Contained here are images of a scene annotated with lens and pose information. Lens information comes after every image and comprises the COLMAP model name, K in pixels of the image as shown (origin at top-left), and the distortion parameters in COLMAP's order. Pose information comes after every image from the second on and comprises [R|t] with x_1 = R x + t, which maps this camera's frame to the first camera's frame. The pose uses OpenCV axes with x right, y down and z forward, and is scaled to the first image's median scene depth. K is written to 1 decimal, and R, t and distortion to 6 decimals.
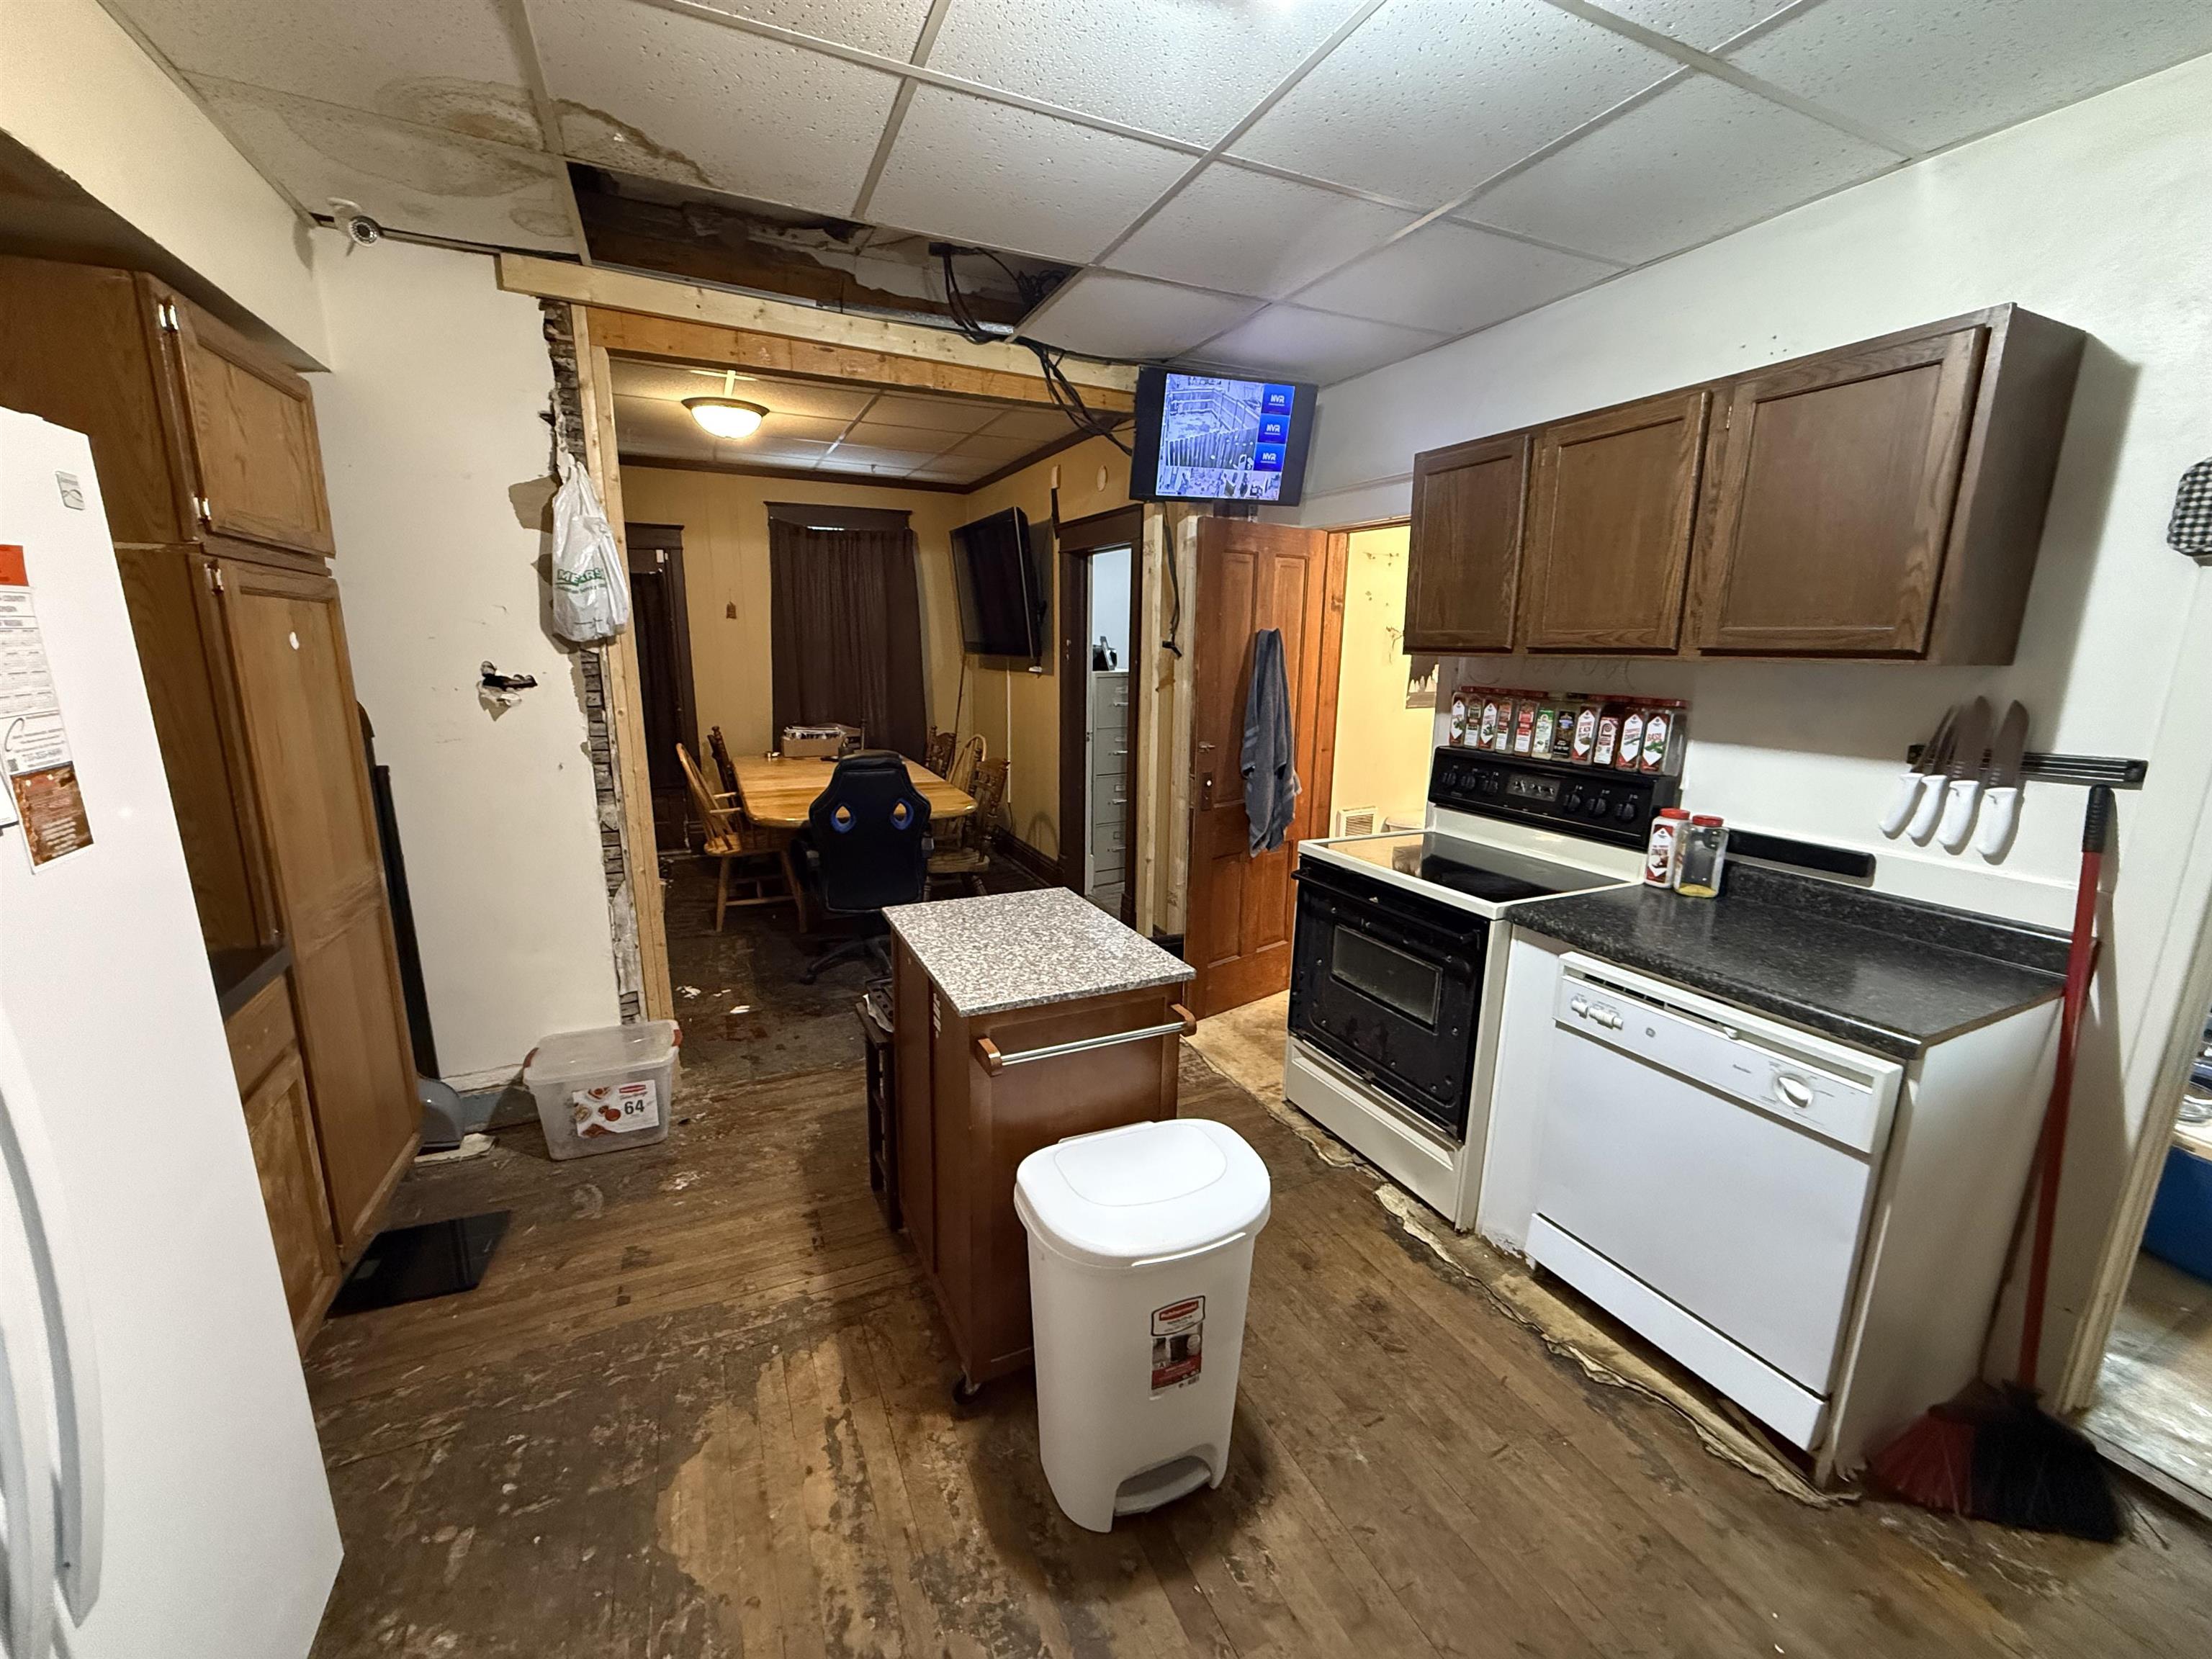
lens RADIAL K [[882.1, 0, 1103.4], [0, 882.1, 827.4], [0, 0, 1]] dist [0.000145, 0.000110]
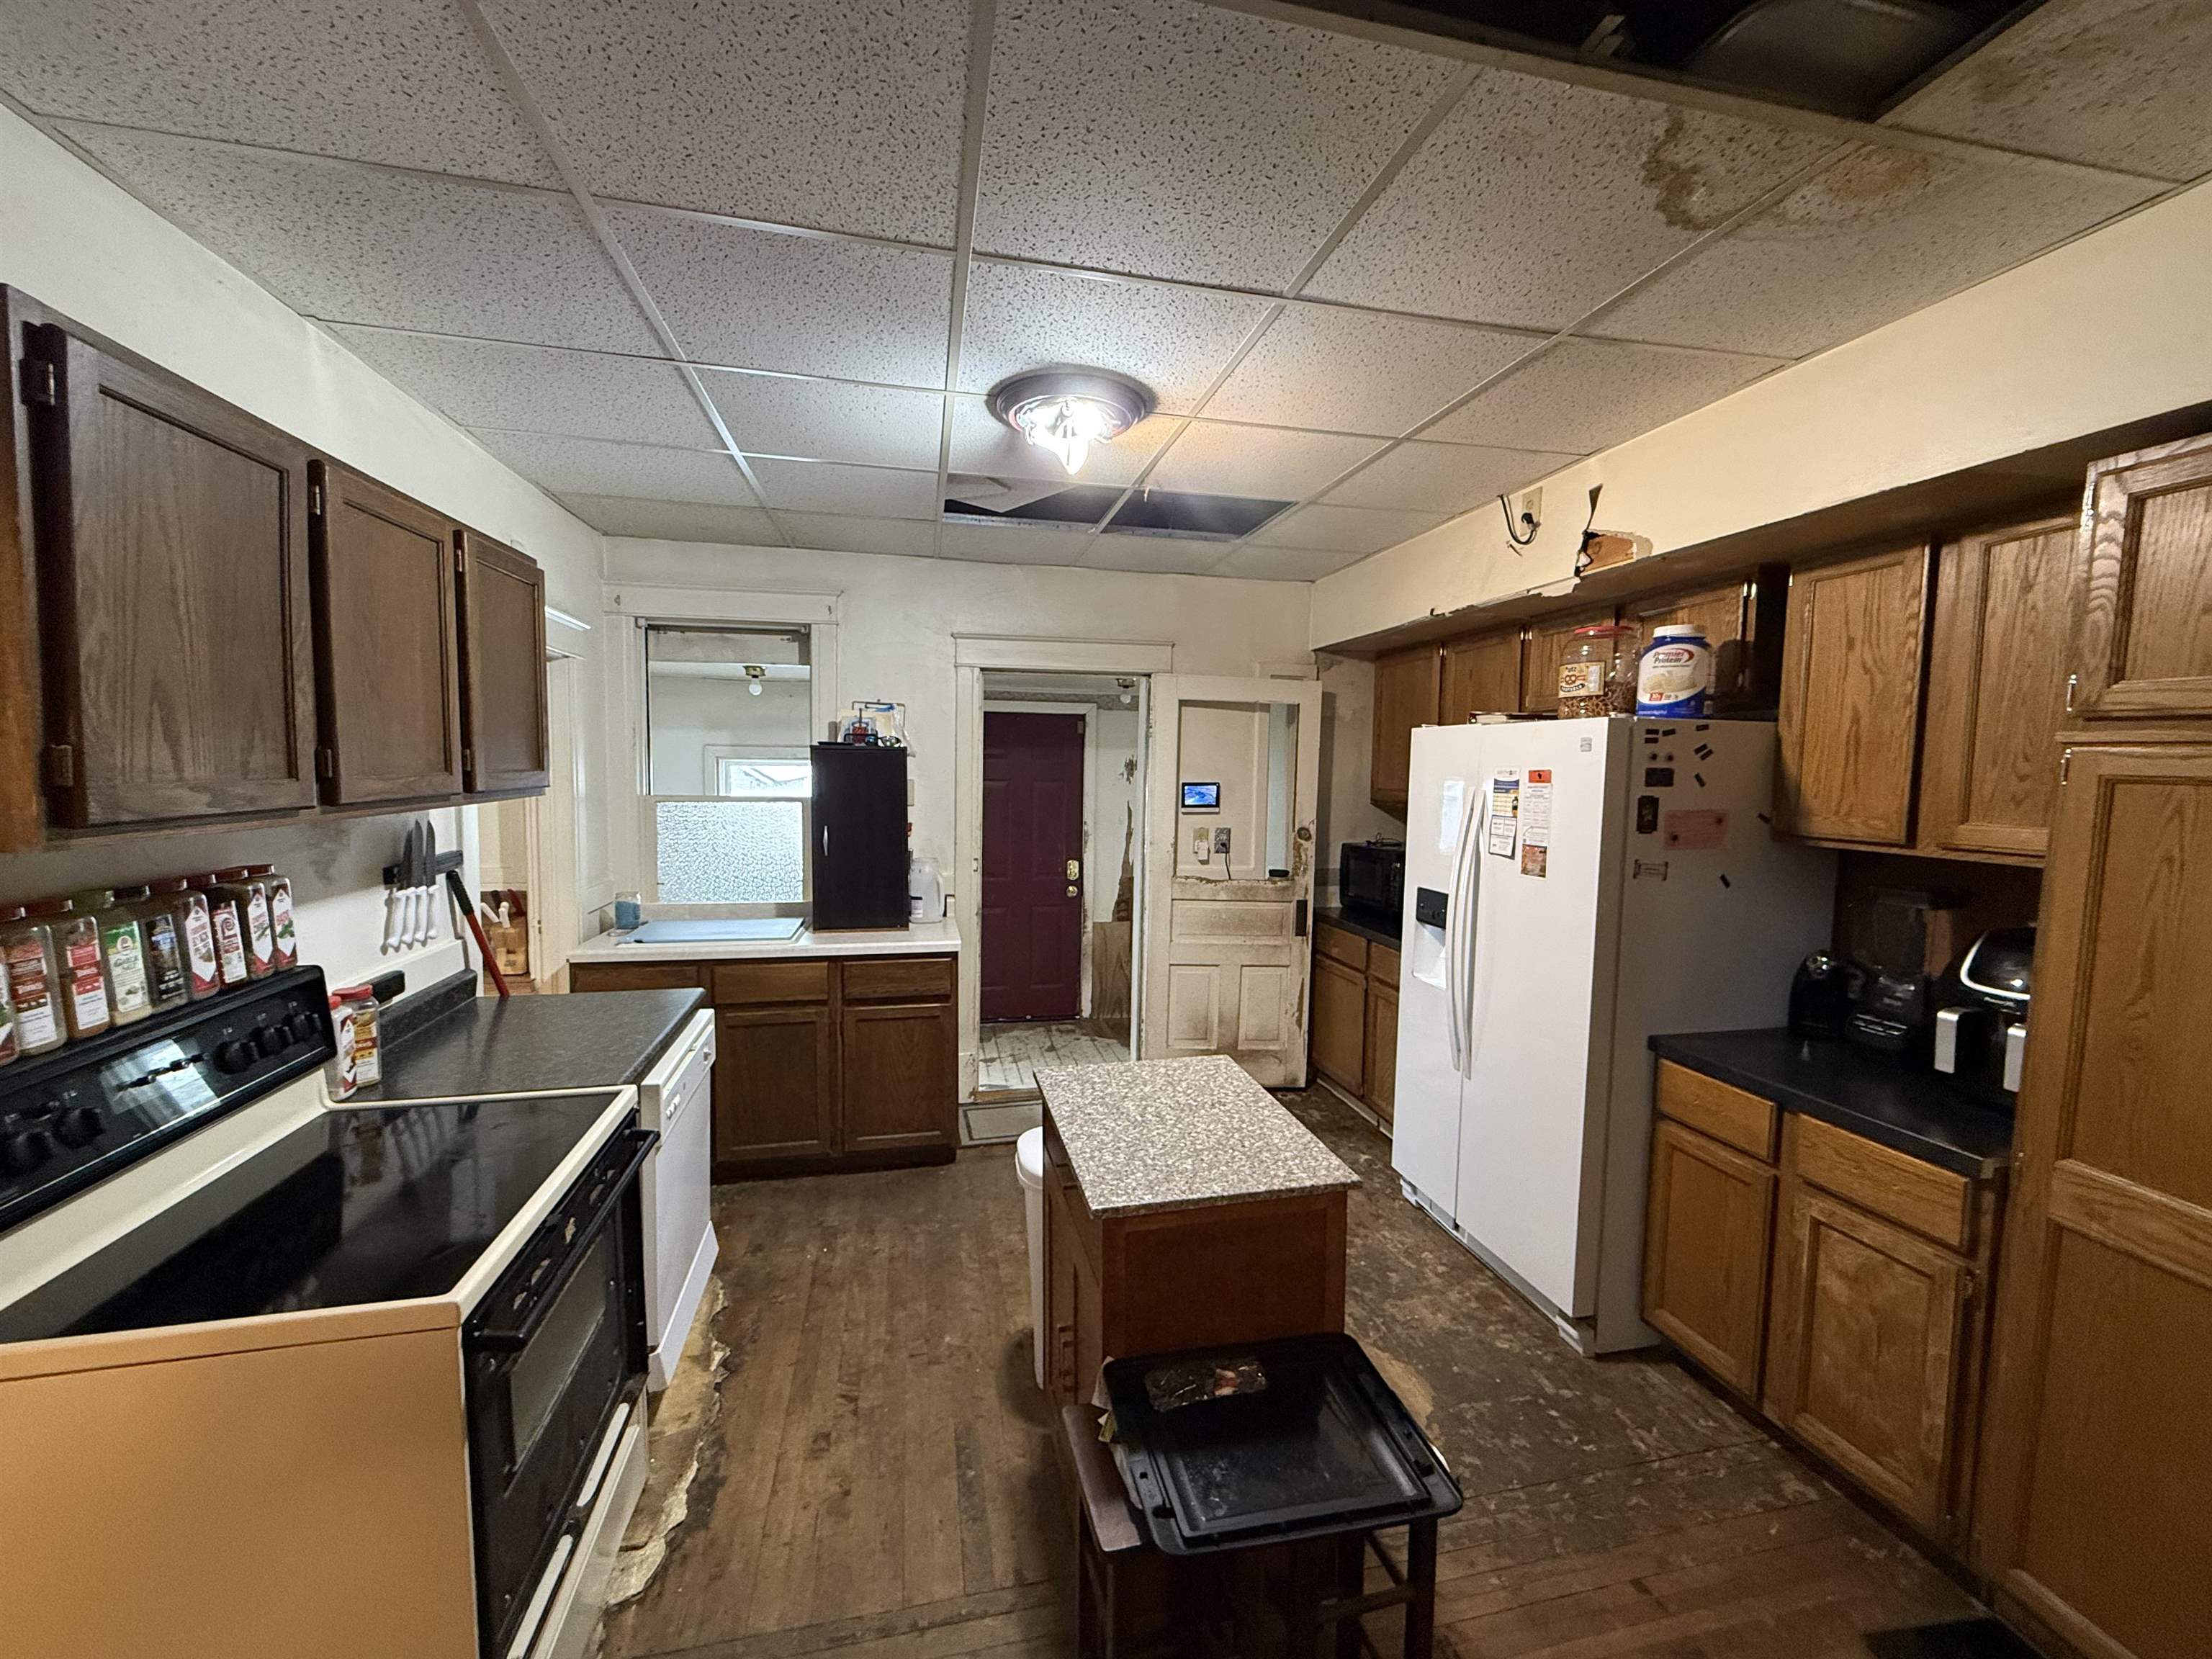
lens RADIAL K [[882.1, 0, 1103.4], [0, 882.1, 827.4], [0, 0, 1]] dist [0.000145, 0.000110]
pose [[-0.975397, -0.042336, 0.216354, -0.173628], [0.019945, 0.960416, 0.277853, -0.360230], [-0.219553, 0.275332, -0.935943, 1.514118]]
